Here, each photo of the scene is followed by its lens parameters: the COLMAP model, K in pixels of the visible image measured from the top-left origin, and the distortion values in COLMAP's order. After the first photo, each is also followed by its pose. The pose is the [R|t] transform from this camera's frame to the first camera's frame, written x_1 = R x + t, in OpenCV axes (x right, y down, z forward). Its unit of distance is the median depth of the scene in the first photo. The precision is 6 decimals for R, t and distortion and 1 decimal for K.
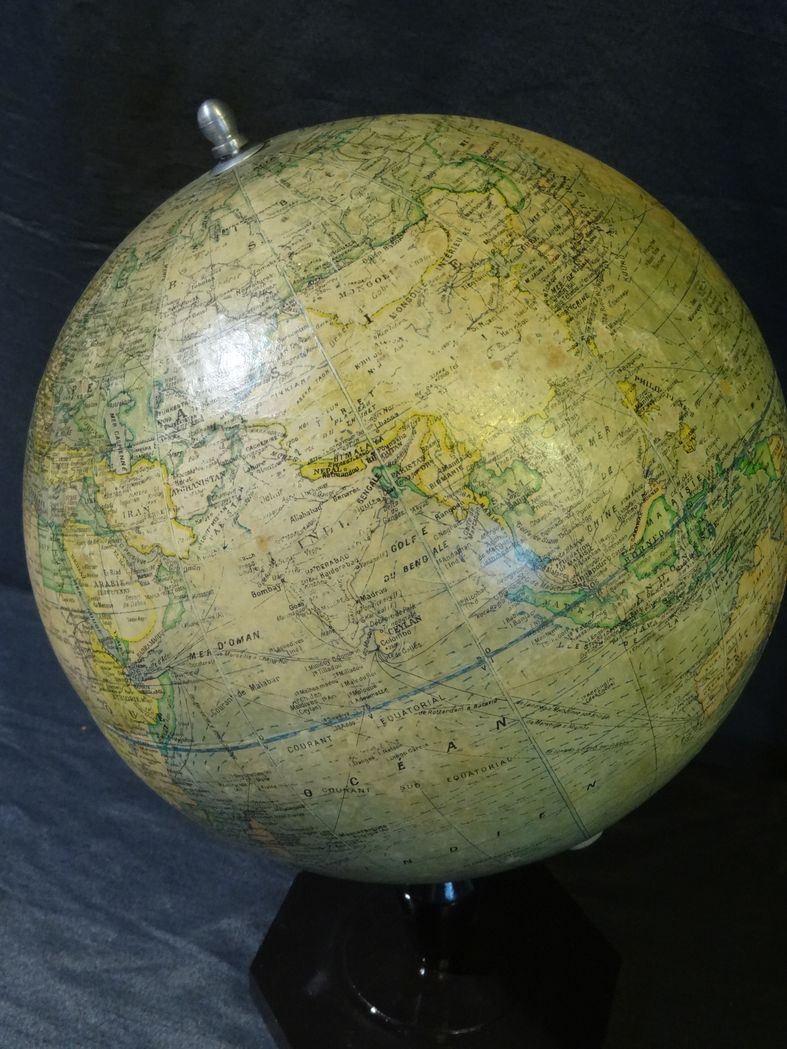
lens RADIAL K [[1330.1, 0, 426.4], [0, 1330.1, 517.4], [0, 0, 1]] dist [-0.016484, 0.000000]
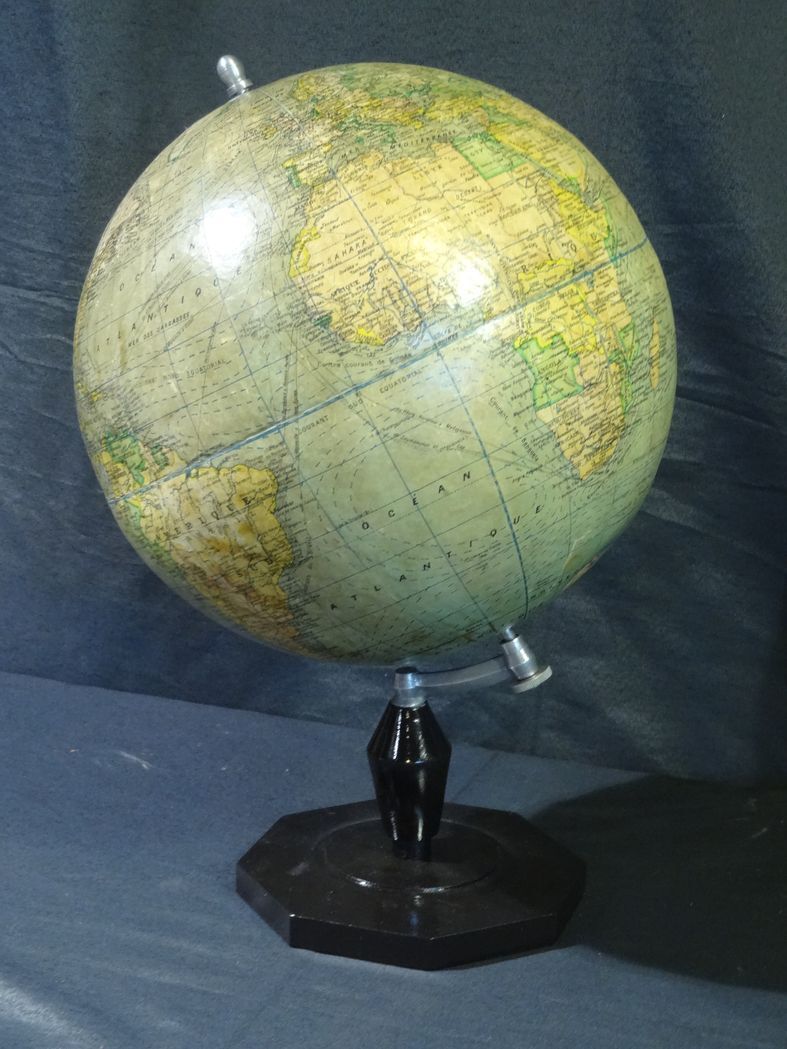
lens RADIAL K [[1935.0, 0, 410.7], [0, 1935.0, 600.3], [0, 0, 1]] dist [-0.162874, 0.000000]
pose [[0.156601, 0.243191, 0.957253, -2.147637], [0.742538, 0.610084, -0.276468, 0.821645], [-0.651240, 0.754092, -0.085039, 1.664053]]
